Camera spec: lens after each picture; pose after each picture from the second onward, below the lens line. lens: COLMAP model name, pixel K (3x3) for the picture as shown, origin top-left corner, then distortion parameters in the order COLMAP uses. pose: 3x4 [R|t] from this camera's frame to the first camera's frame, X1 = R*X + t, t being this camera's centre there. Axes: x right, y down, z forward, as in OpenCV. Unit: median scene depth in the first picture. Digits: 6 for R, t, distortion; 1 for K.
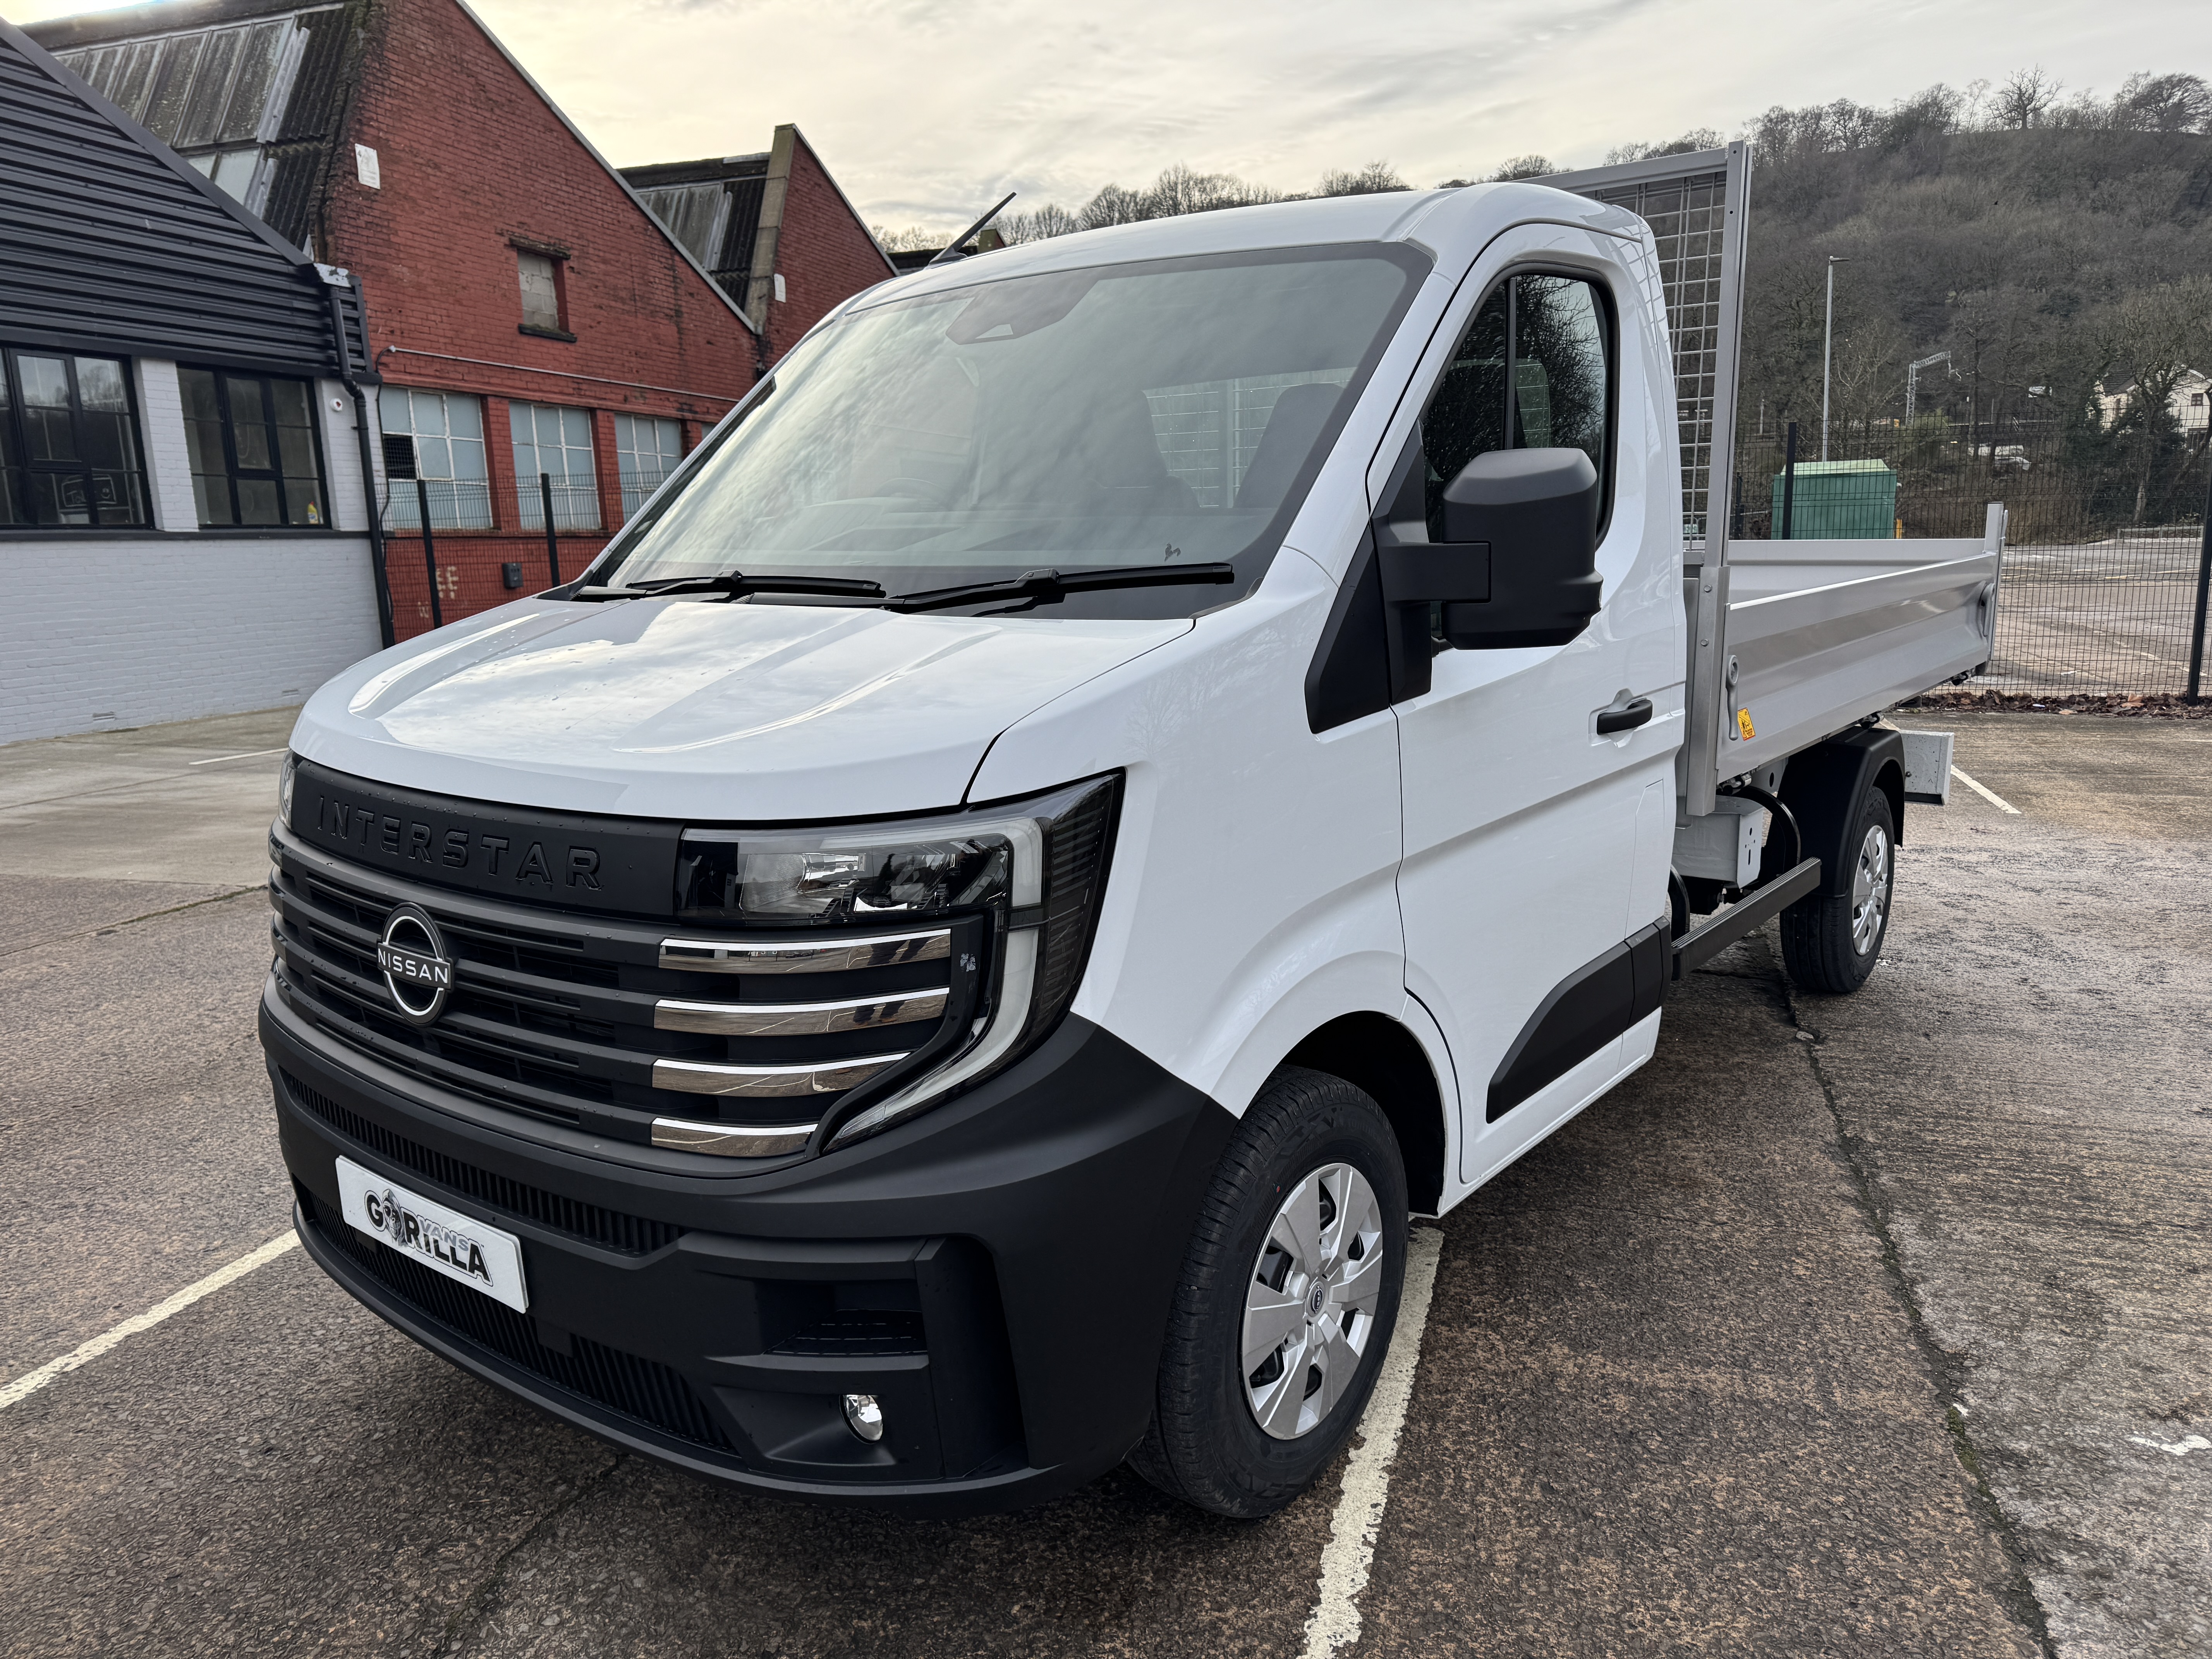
lens RADIAL K [[1554.3, 0, 1121.1], [0, 1554.3, 833.1], [0, 0, 1]] dist [0.039396, -0.042104]
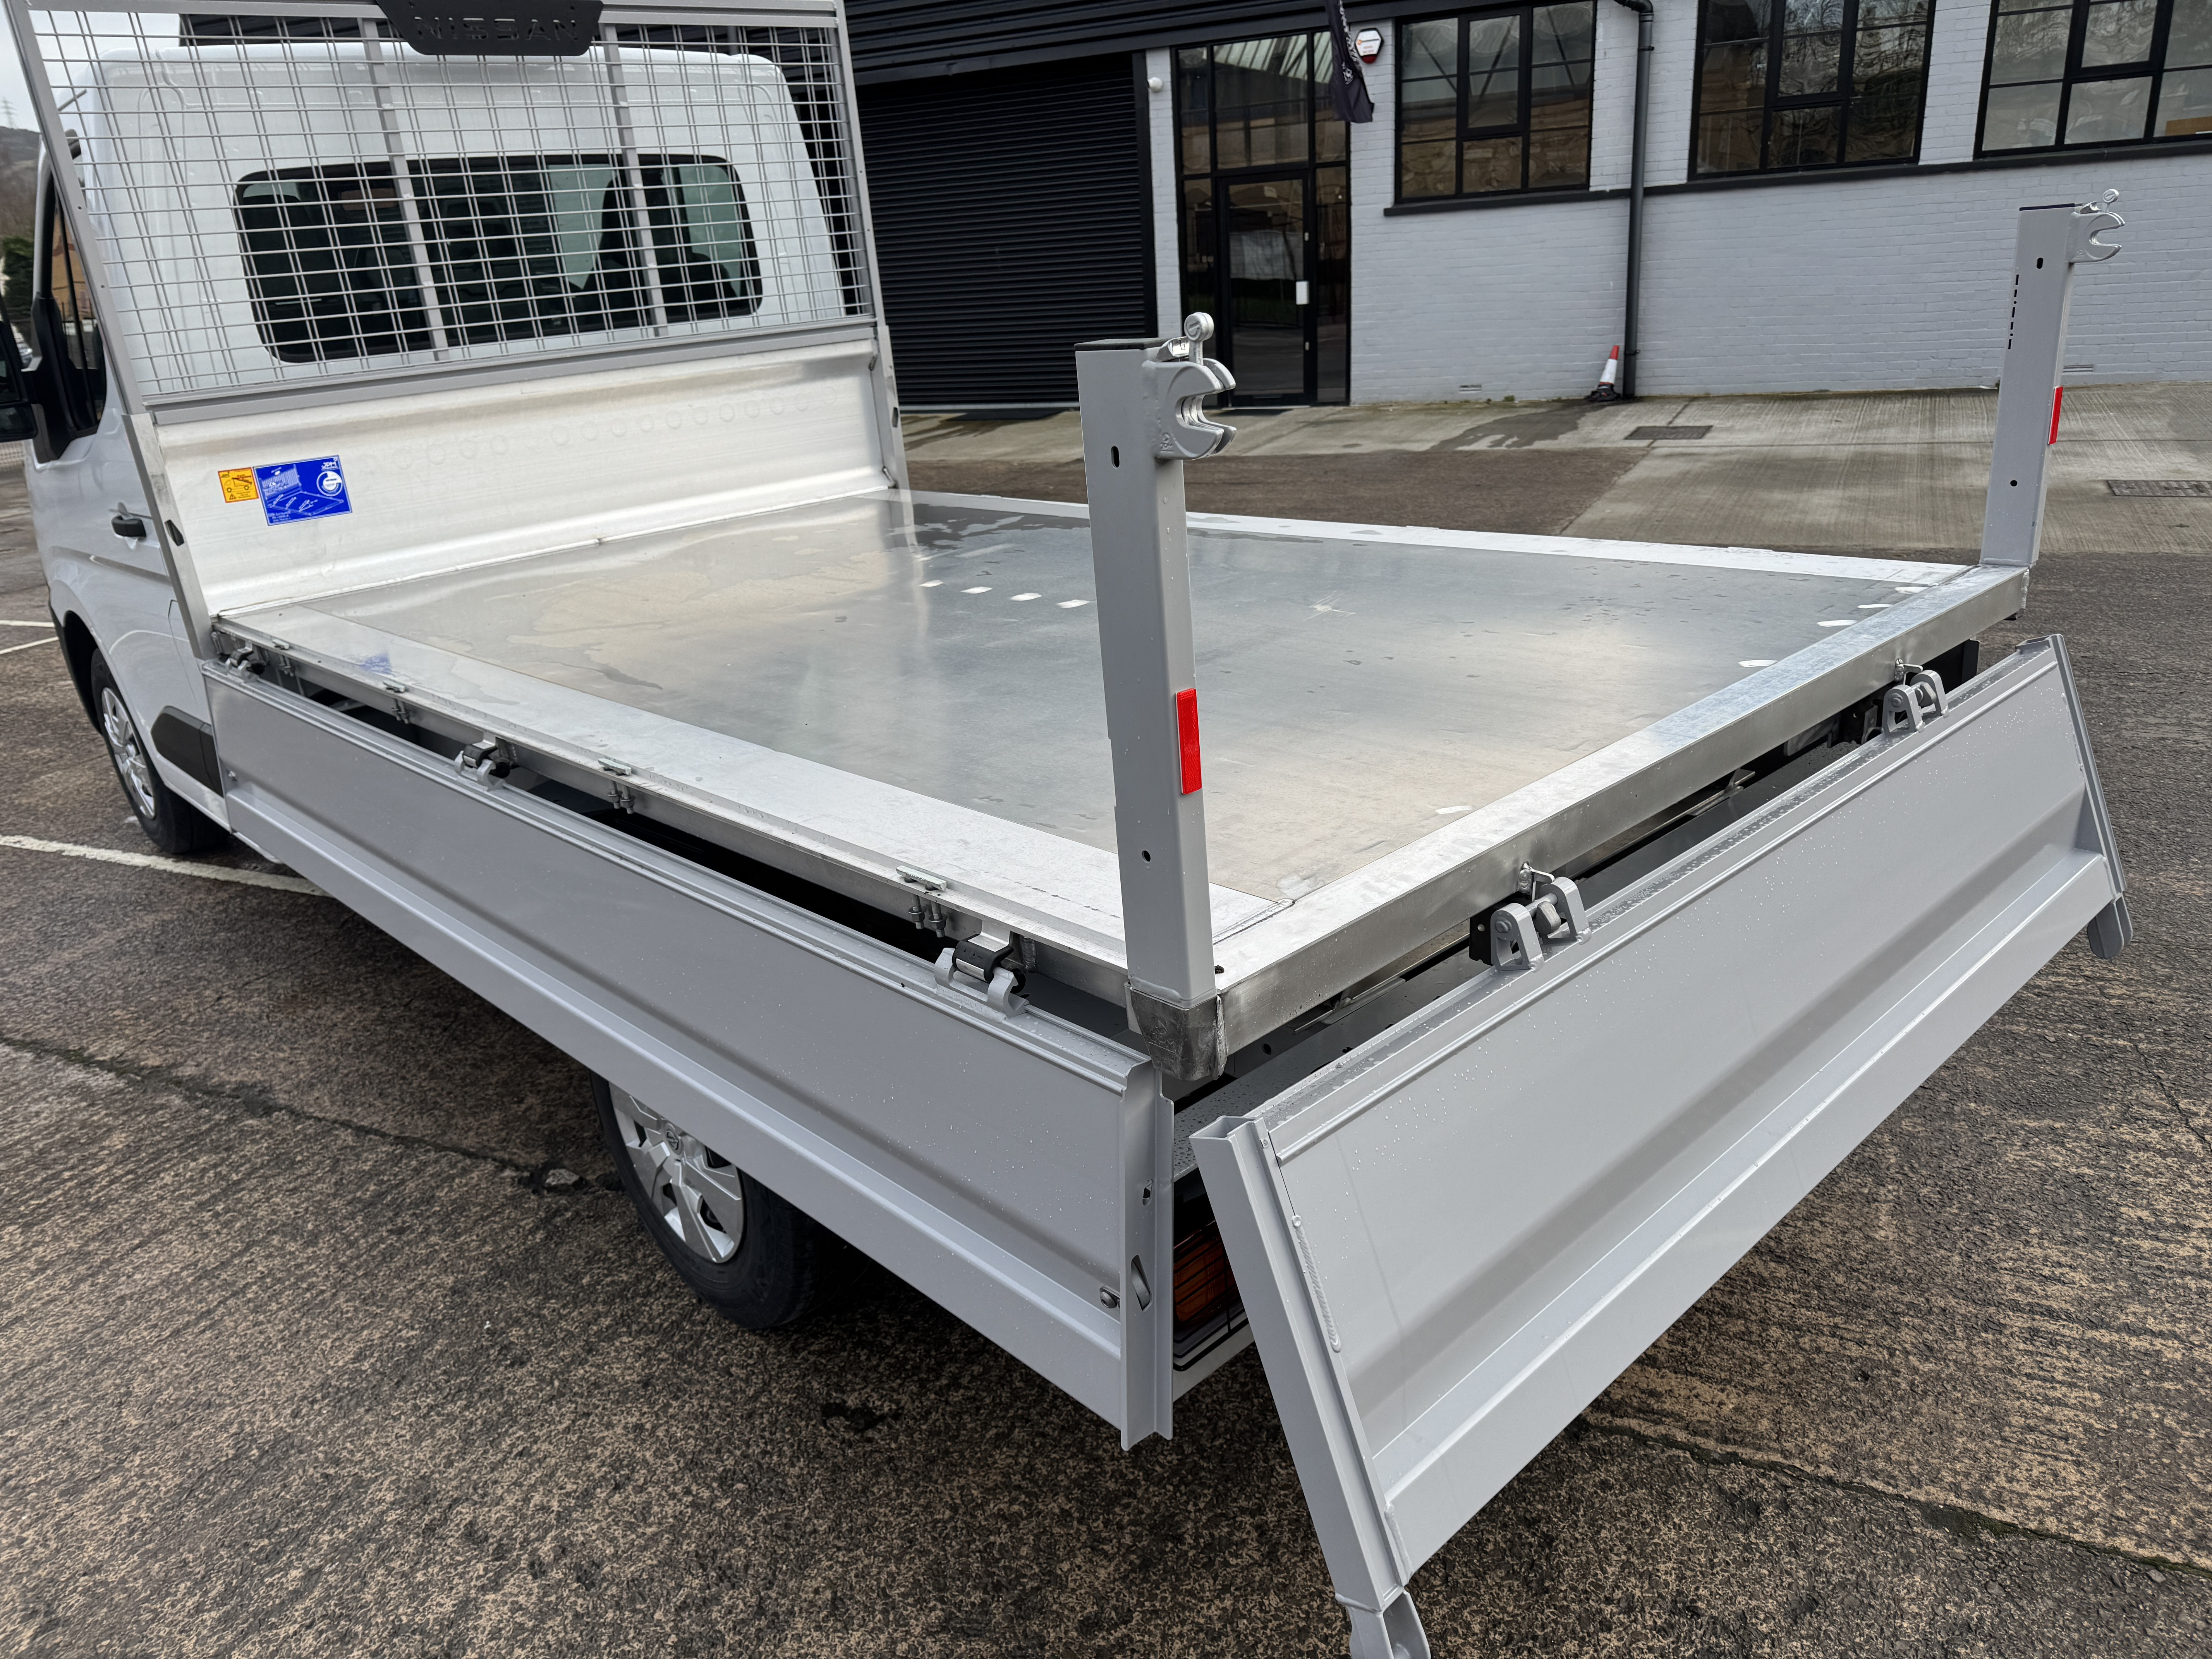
lens RADIAL K [[1554.3, 0, 1093.3], [0, 1554.3, 860.7], [0, 0, 1]] dist [0.039396, -0.042104]
pose [[-0.151370, 0.391435, -0.907671, 0.758625], [-0.114026, 0.905207, 0.409388, -0.226624], [0.981878, 0.165467, -0.092387, 1.011119]]
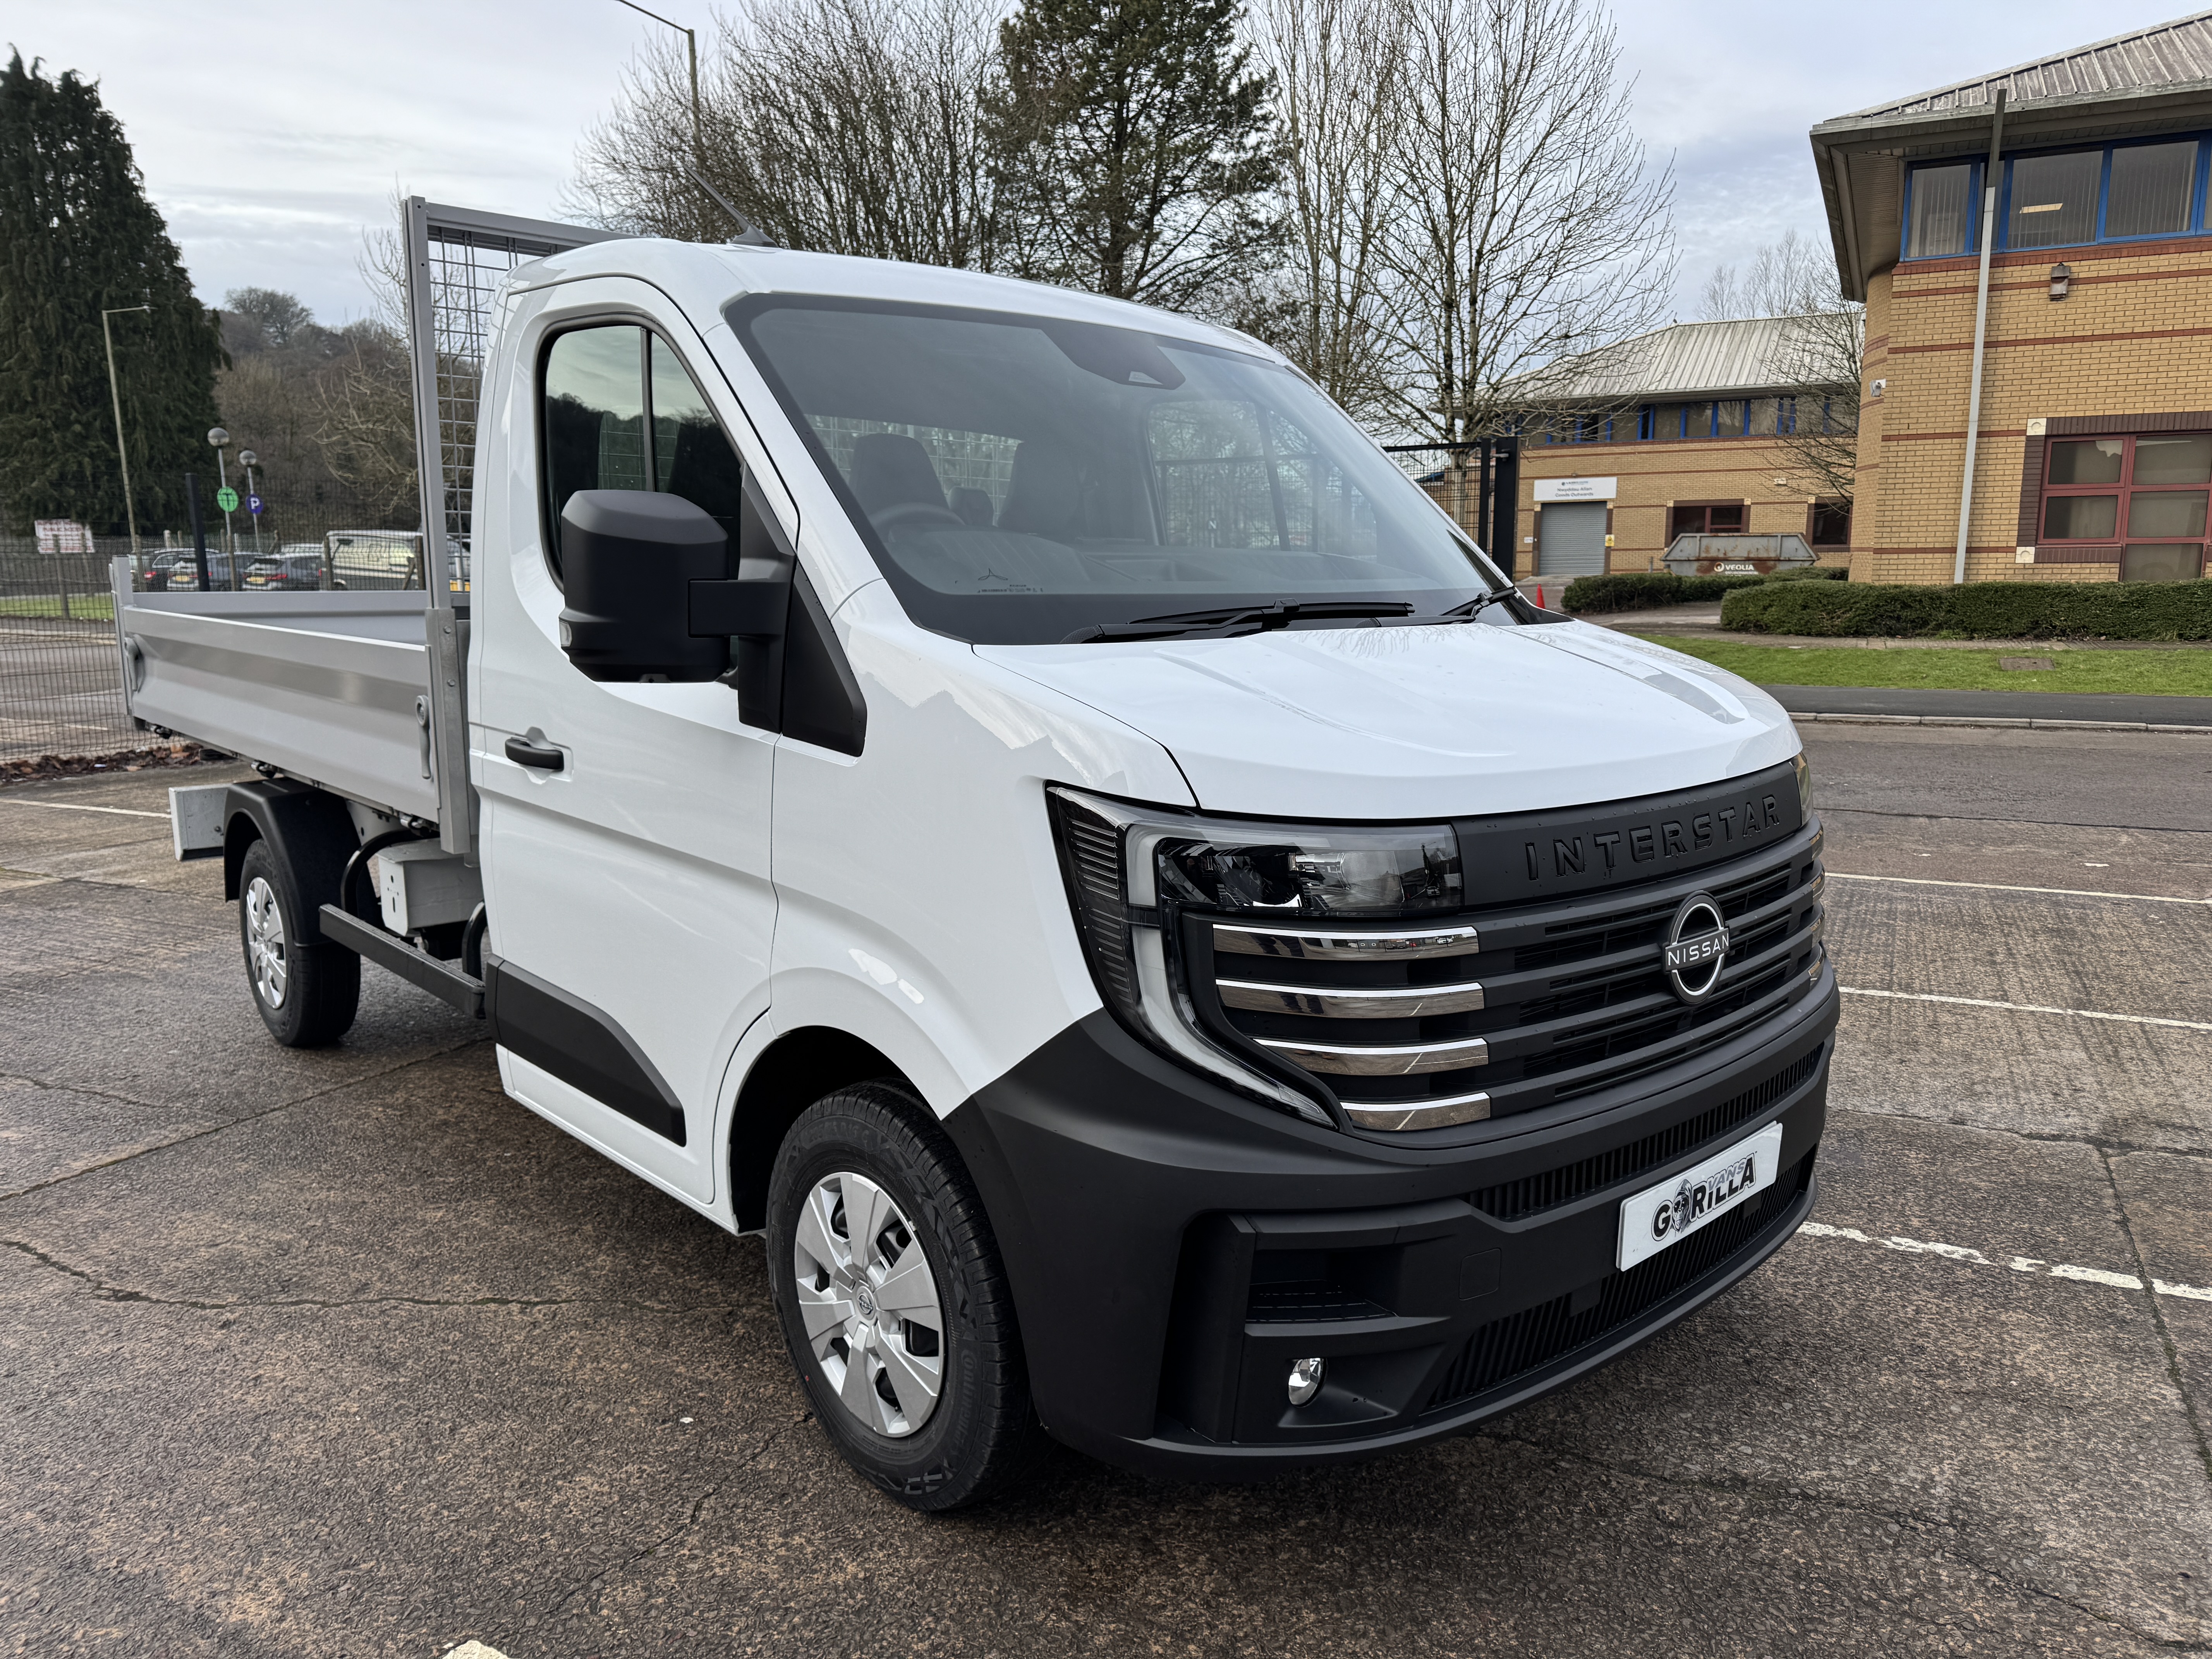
lens RADIAL K [[1554.3, 0, 1106.0], [0, 1554.3, 829.9], [0, 0, 1]] dist [0.039396, -0.042104]
pose [[0.161013, -0.144349, 0.976339, -0.591450], [0.187646, 0.975680, 0.113305, -0.074242], [-0.968950, 0.164963, 0.184184, 0.447197]]
